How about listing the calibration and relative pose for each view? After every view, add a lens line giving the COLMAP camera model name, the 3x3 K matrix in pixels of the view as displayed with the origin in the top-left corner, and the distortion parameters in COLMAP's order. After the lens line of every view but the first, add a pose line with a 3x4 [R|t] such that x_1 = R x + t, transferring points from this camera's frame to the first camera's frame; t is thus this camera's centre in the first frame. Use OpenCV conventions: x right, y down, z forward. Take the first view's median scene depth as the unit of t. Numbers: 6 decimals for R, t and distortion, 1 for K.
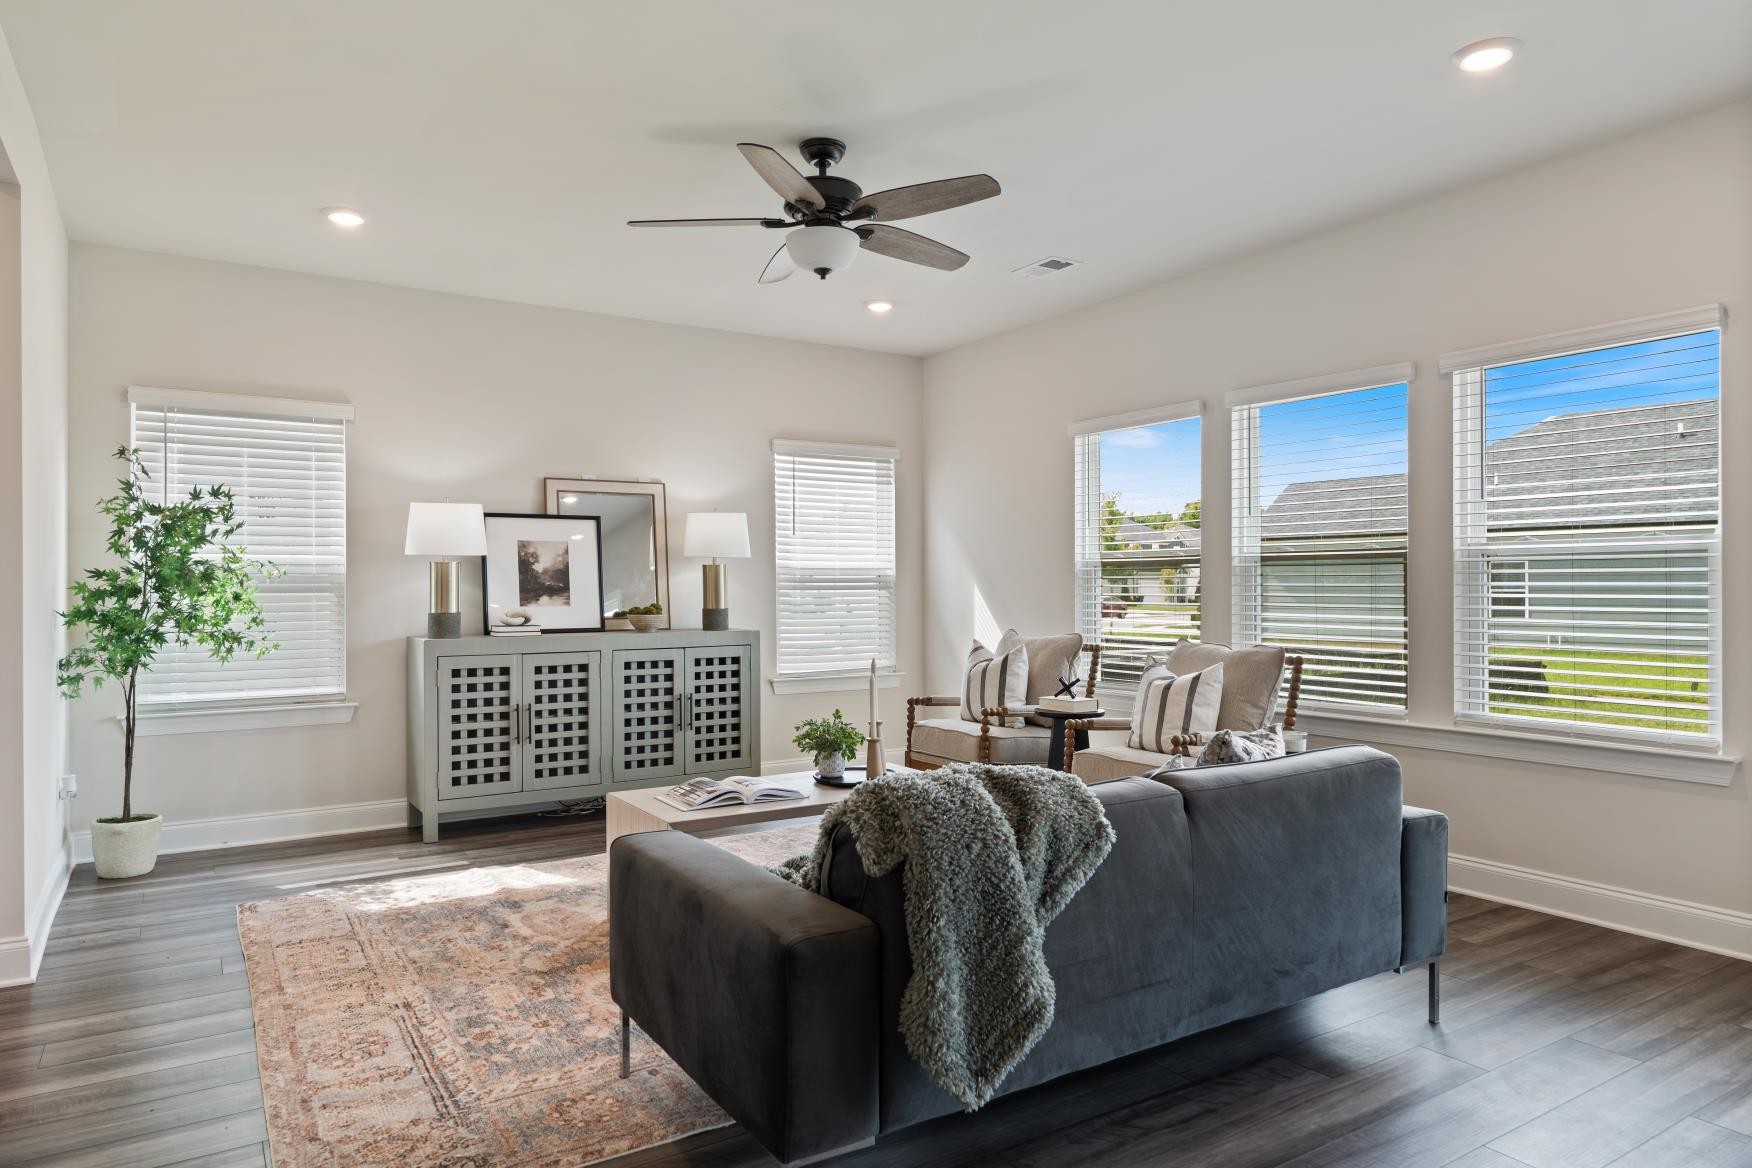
lens RADIAL K [[1085.3, 0, 872.2], [0, 1085.3, 584.0], [0, 0, 1]] dist [0.002764, 0.004342]
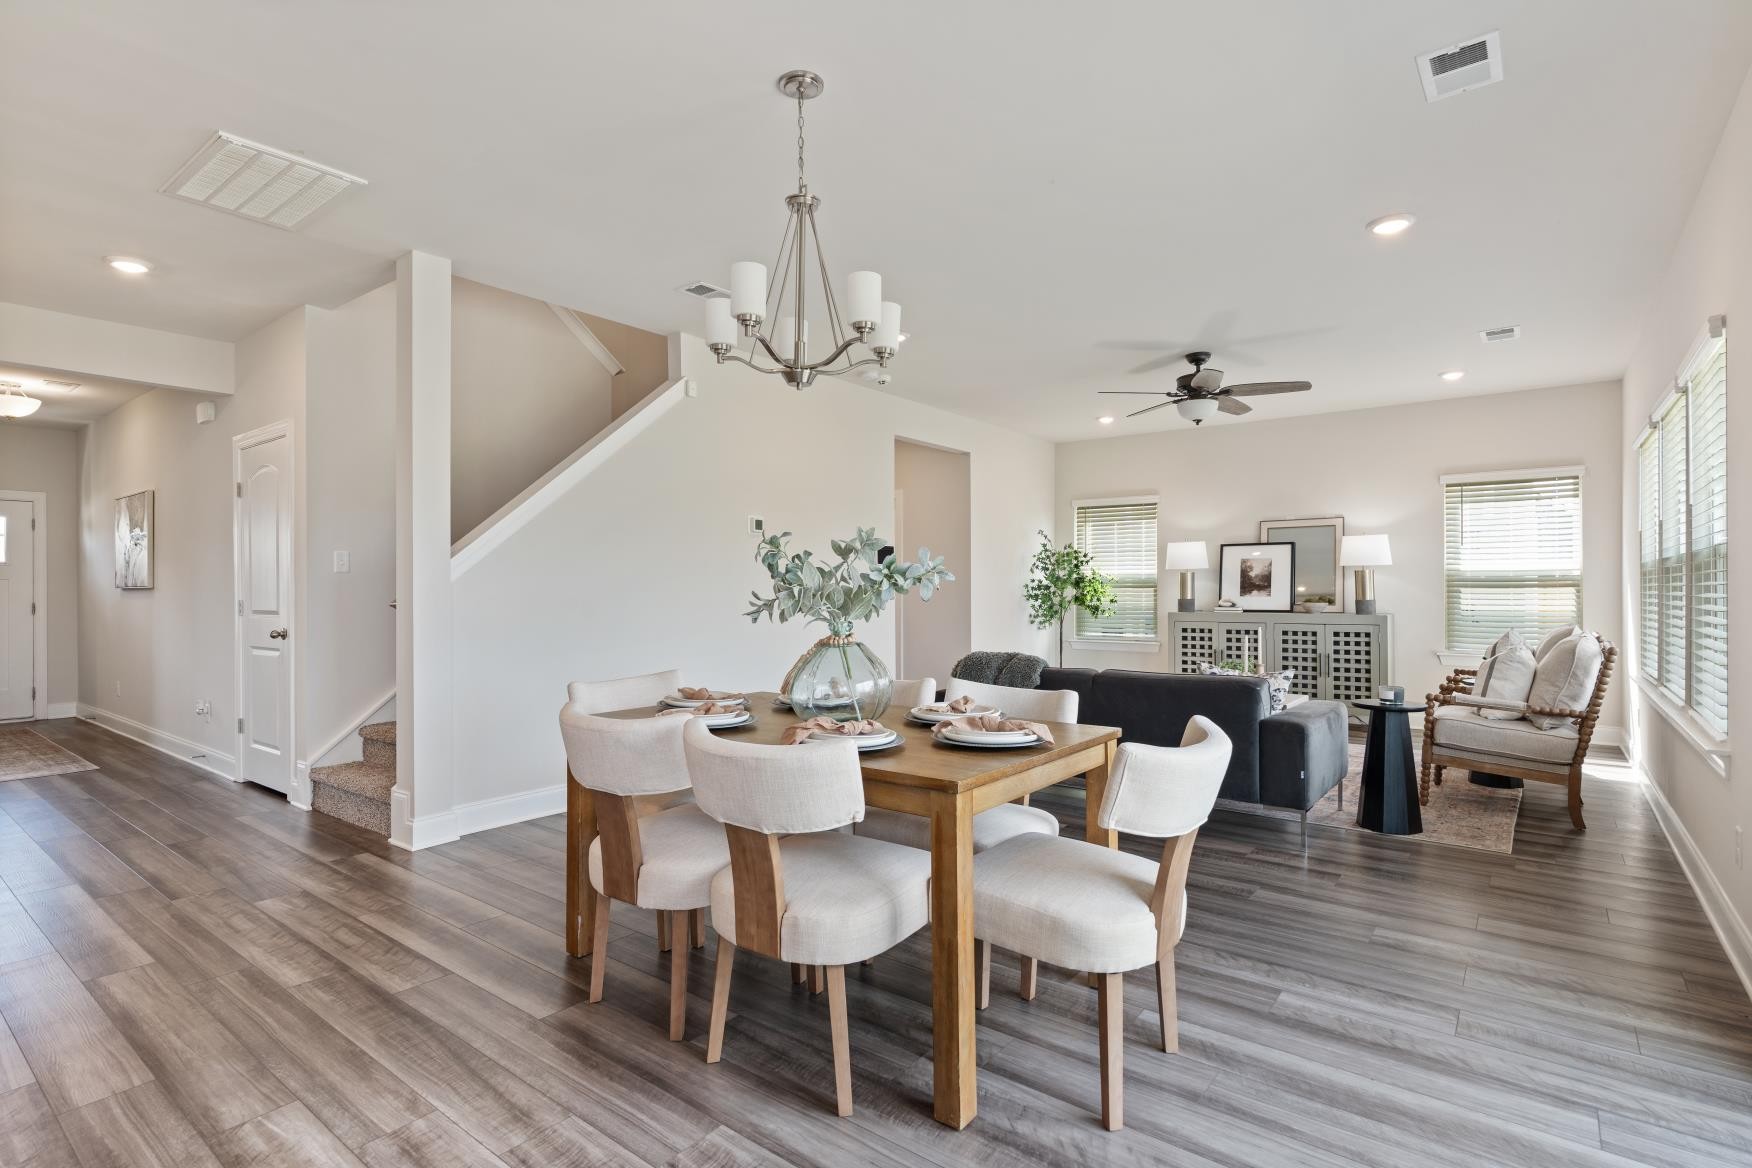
lens RADIAL K [[842.9, 0, 880.4], [0, 842.9, 584.8], [0, 0, 1]] dist [-0.001979, -0.000619]
pose [[0.337503, -0.000219, -0.941324, 0.805421], [0.004315, 0.999990, 0.001315, -0.002651], [0.941315, -0.004506, 0.337500, -0.013292]]
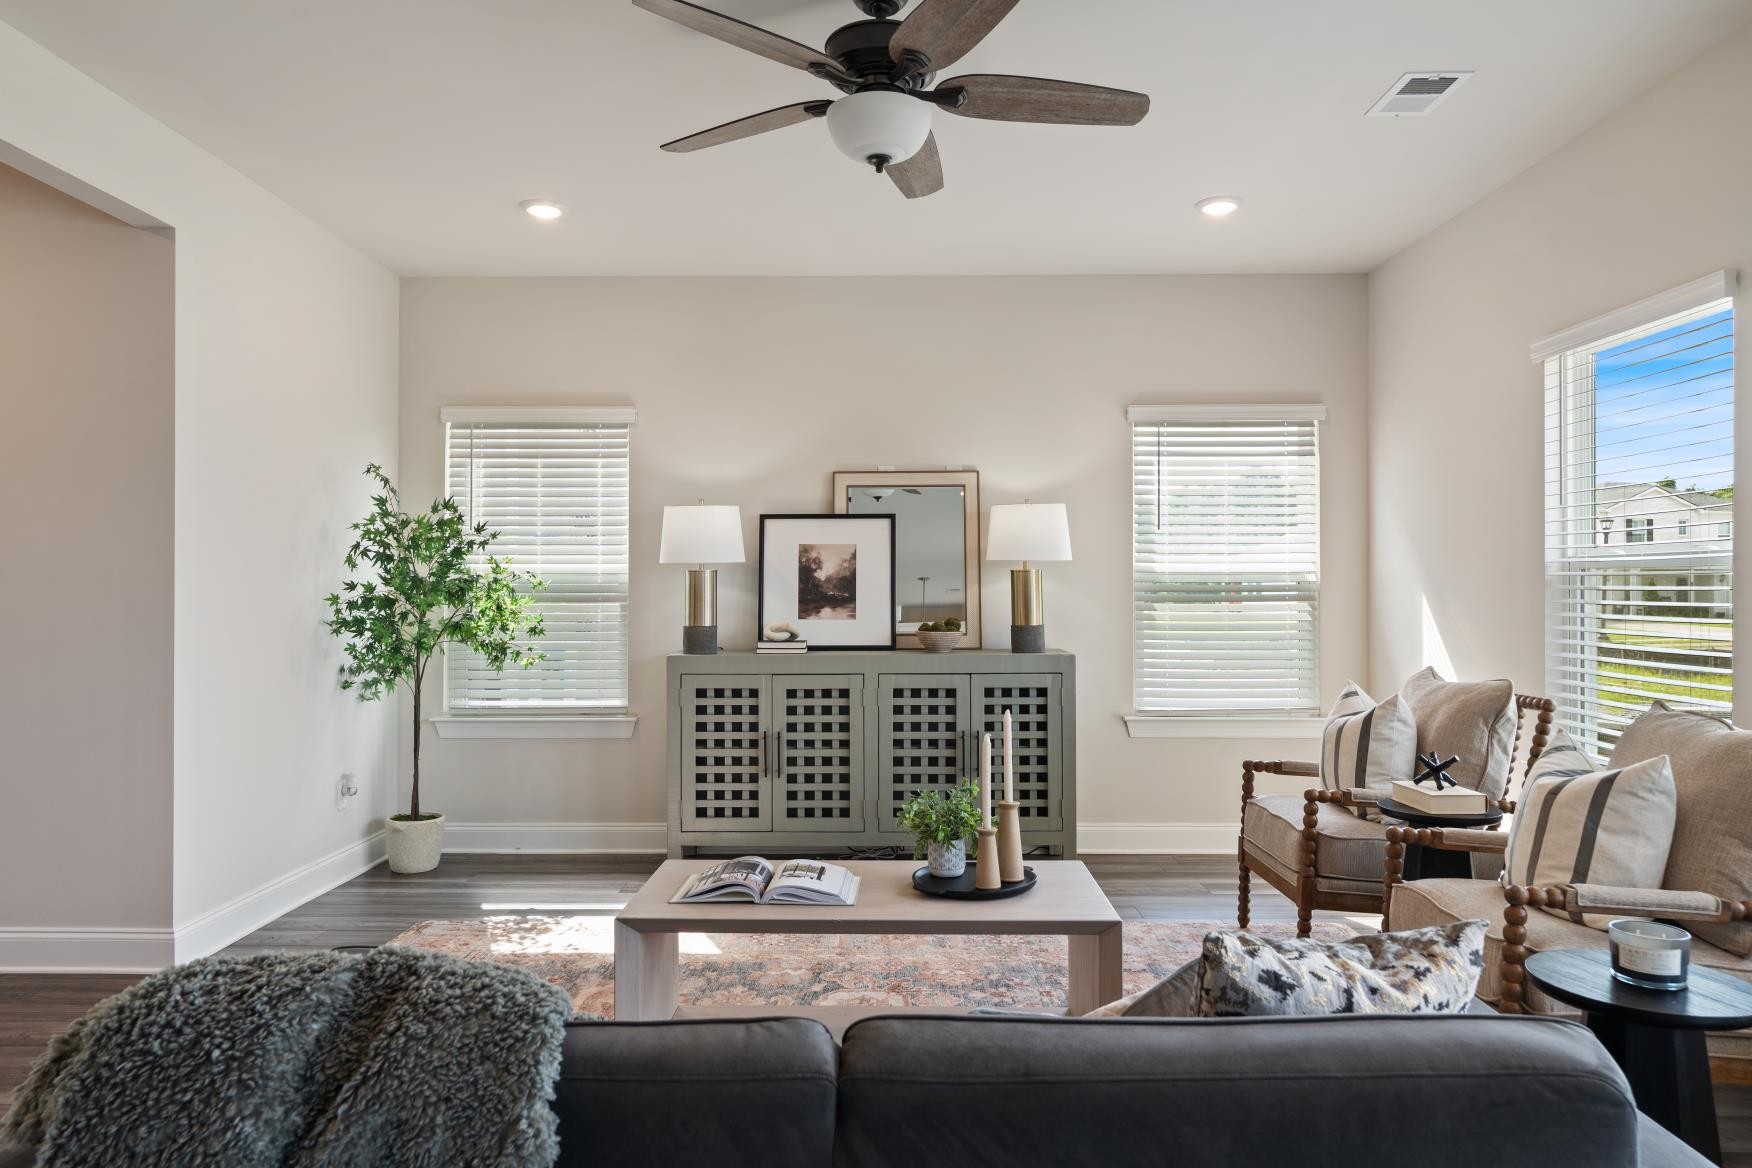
lens RADIAL K [[1152.6, 0, 869.7], [0, 1152.6, 578.7], [0, 0, 1]] dist [-0.008534, 0.001541]
pose [[0.833776, -0.001763, -0.552101, 0.253140], [0.000087, 0.999995, -0.003062, -0.009950], [0.552104, 0.002505, 0.833772, 0.262715]]
